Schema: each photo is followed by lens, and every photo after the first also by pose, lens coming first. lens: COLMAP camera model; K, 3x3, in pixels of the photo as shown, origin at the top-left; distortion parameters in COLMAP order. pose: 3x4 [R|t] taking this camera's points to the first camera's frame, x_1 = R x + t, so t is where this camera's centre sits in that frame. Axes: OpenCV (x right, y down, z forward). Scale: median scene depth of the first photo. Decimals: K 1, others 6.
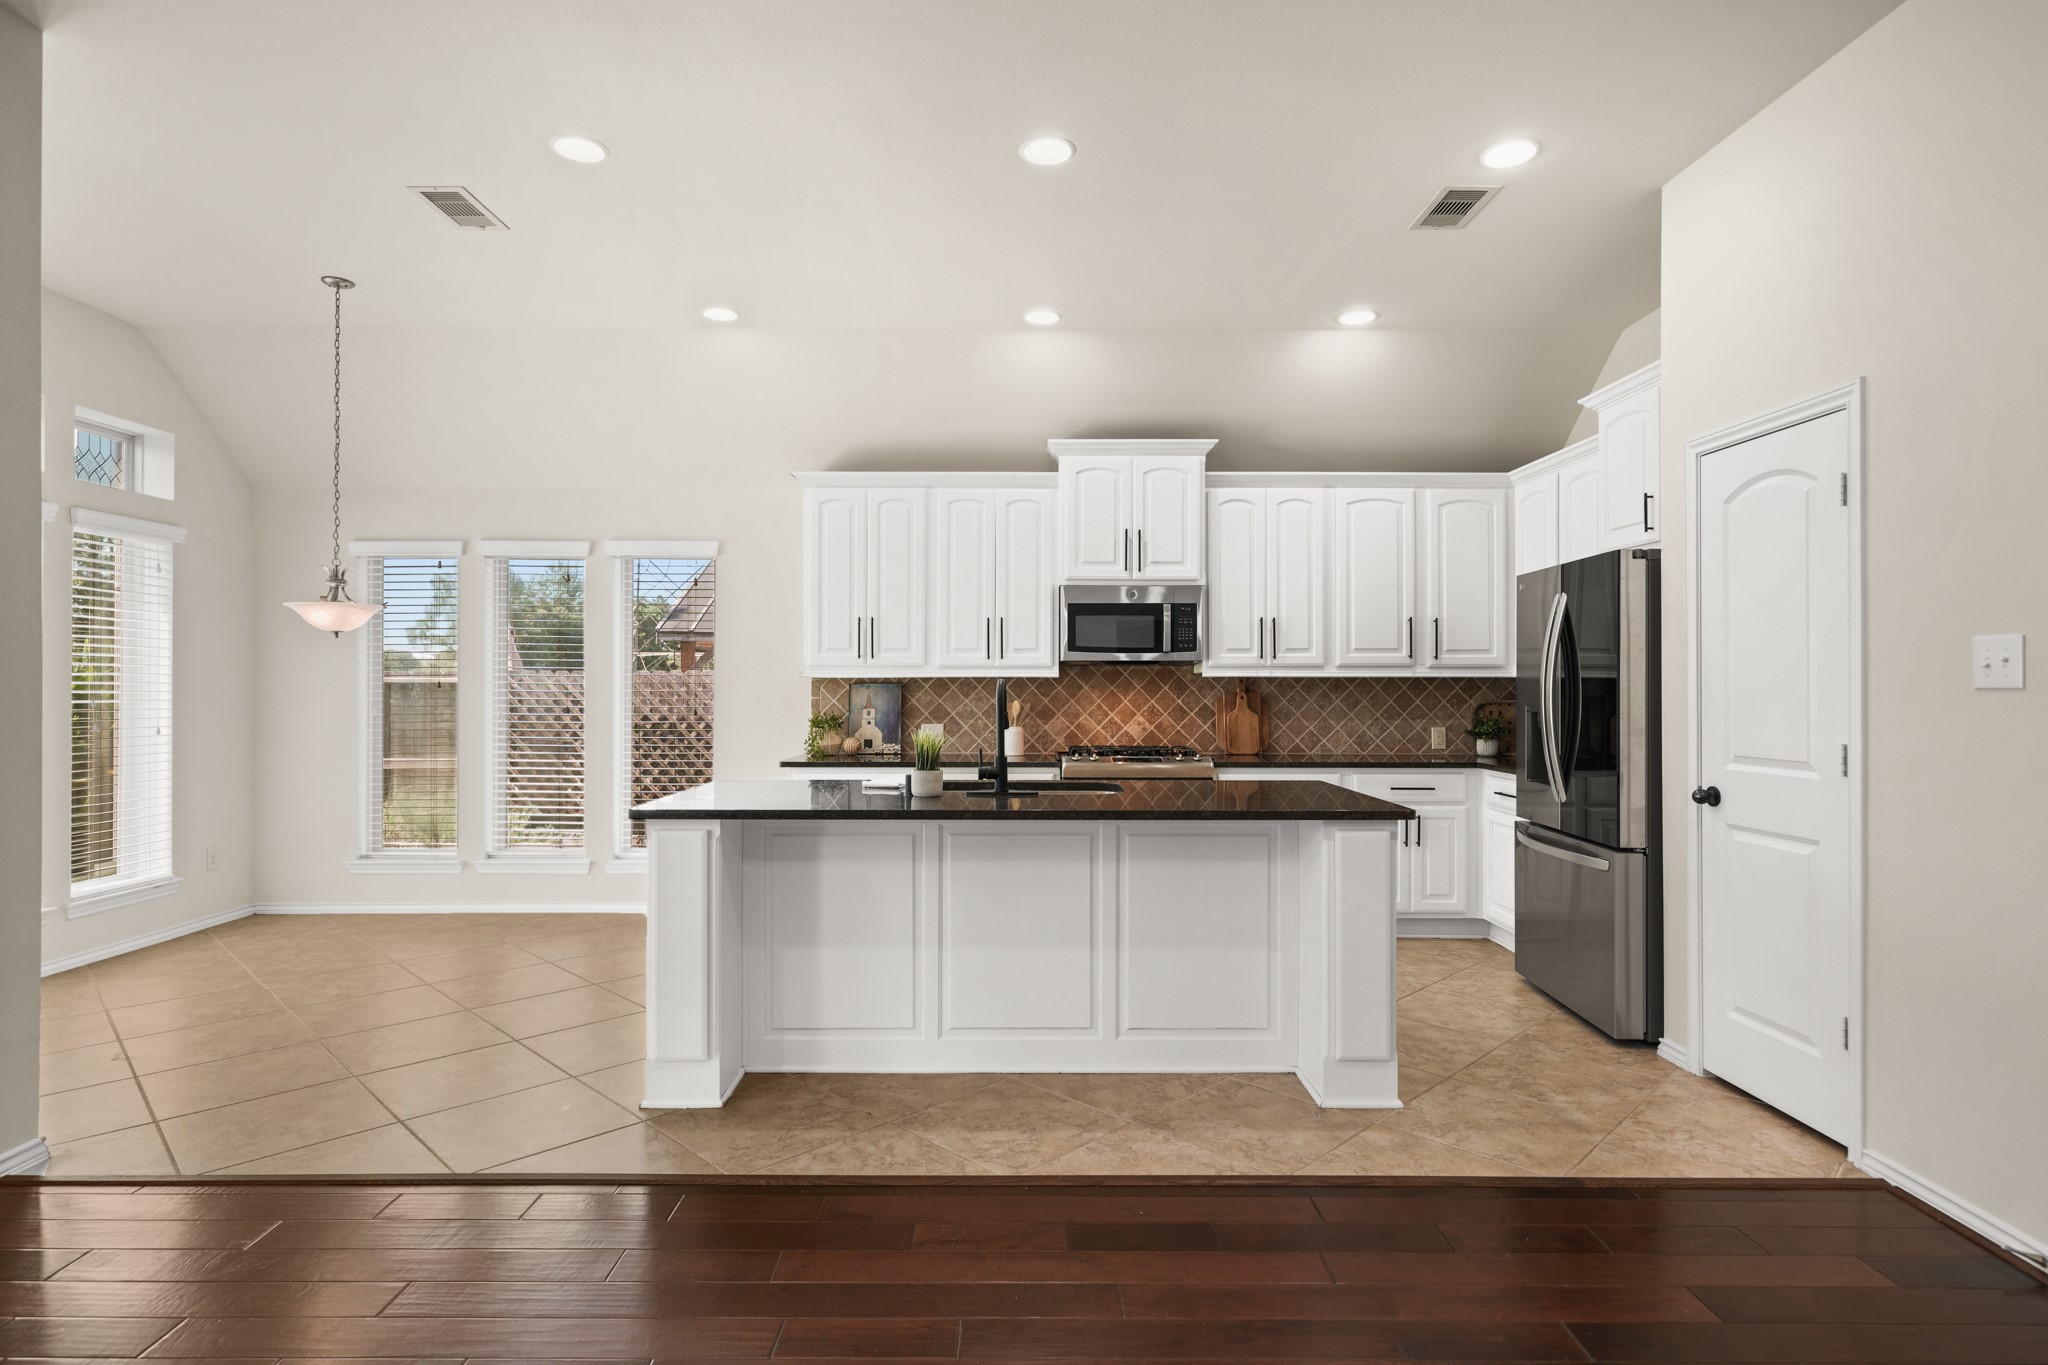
lens RADIAL K [[1057.5, 0, 1019.8], [0, 1057.5, 682.7], [0, 0, 1]] dist [0.003717, -0.000672]
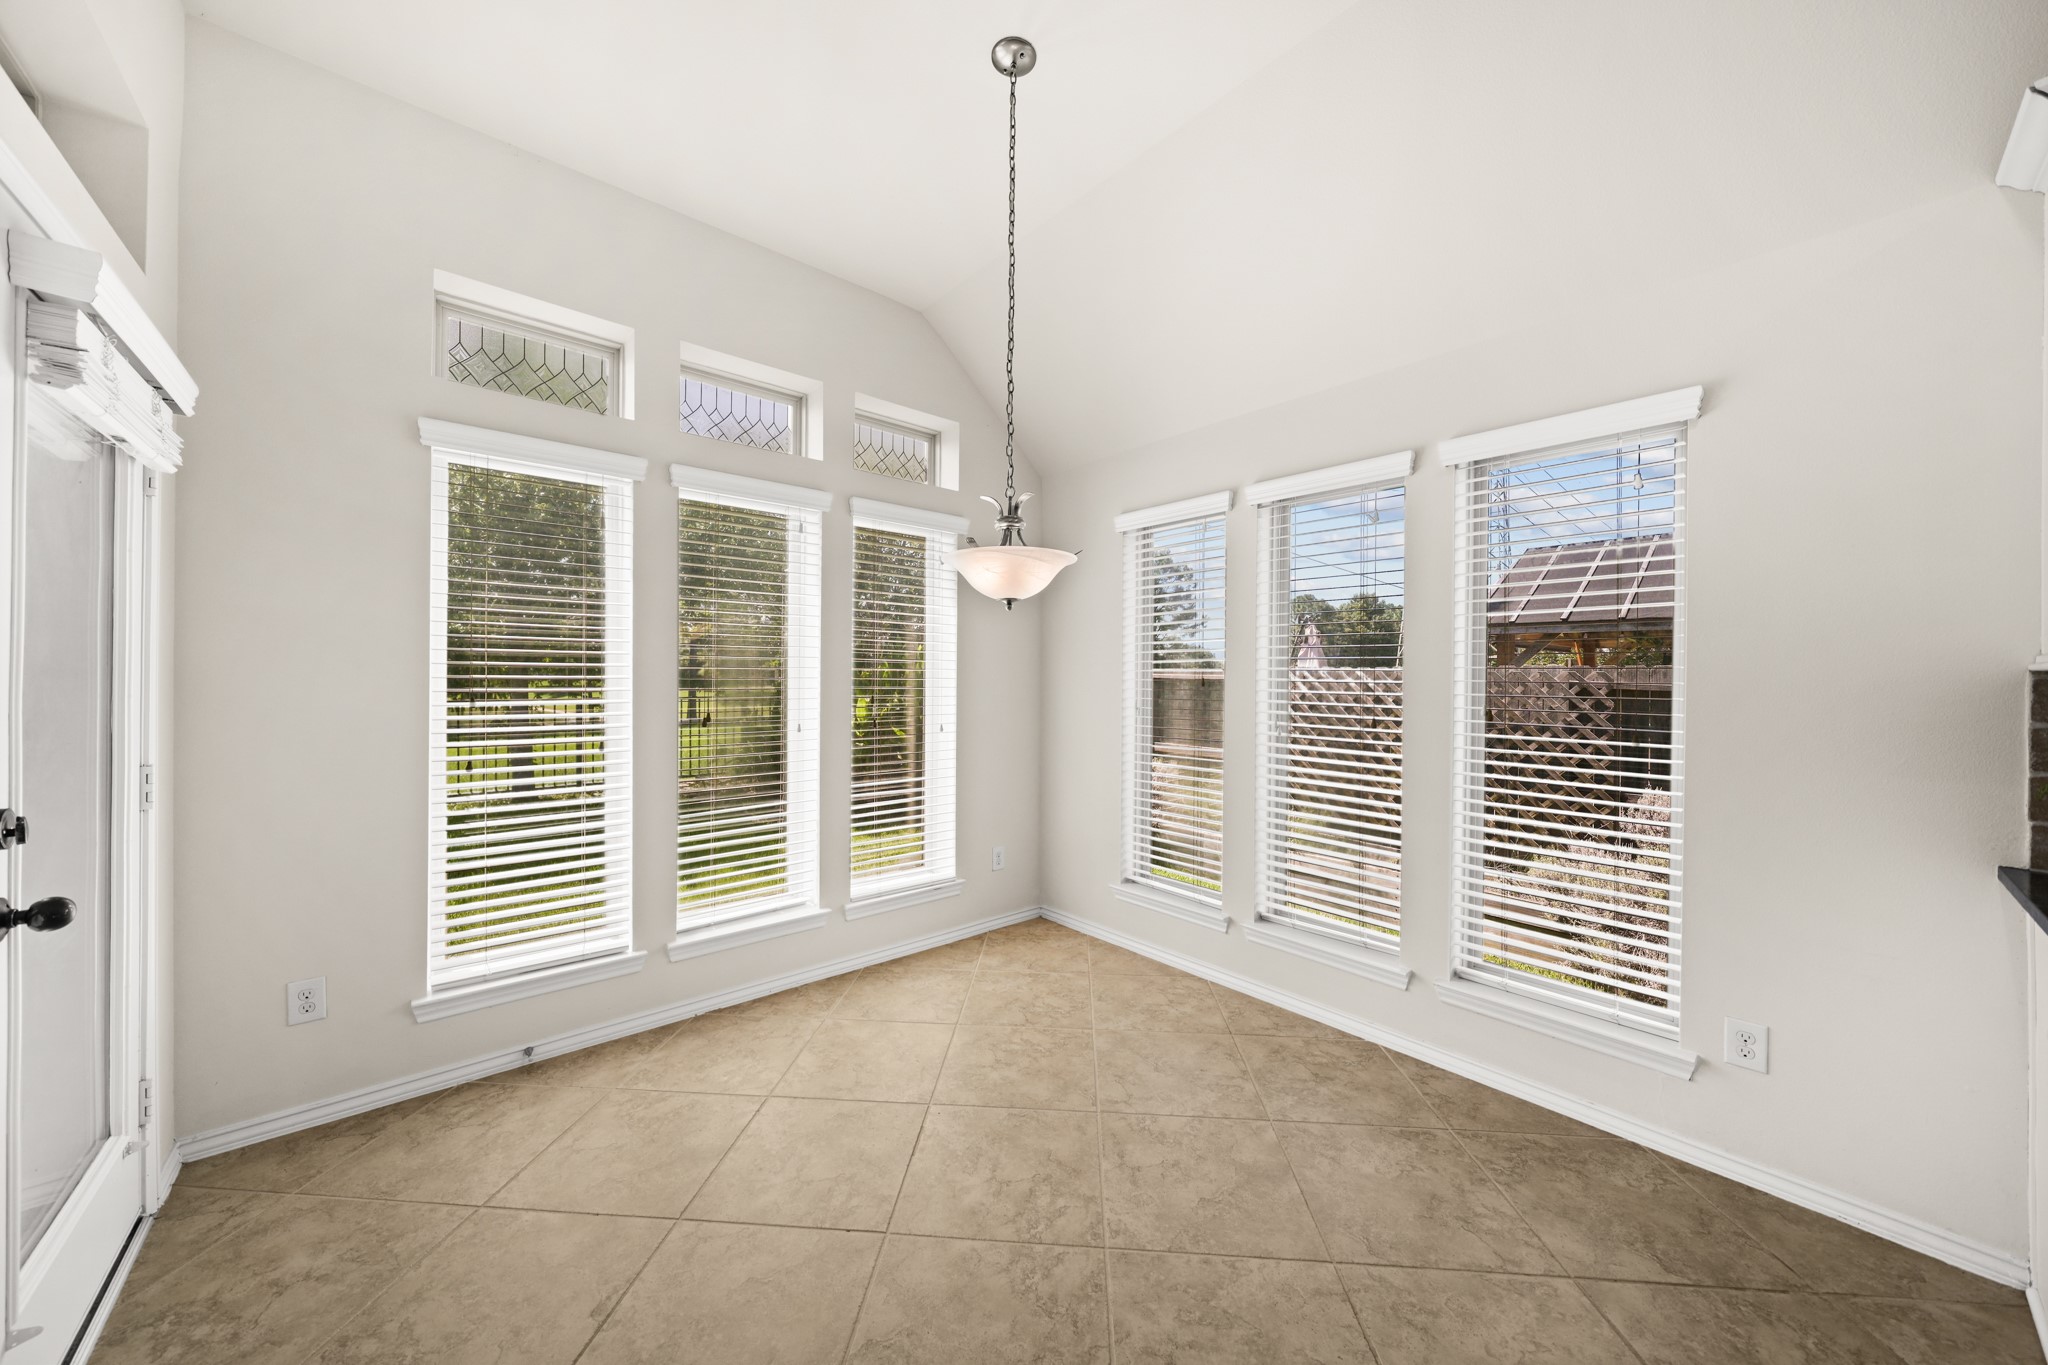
lens RADIAL K [[691.1, 0, 1028.7], [0, 691.1, 680.1], [0, 0, 1]] dist [-0.005836, 0.000677]
pose [[0.652934, 0.005460, -0.757395, -0.276986], [-0.005351, 0.999982, 0.002596, -0.000292], [0.757396, 0.002357, 0.652951, 0.637458]]
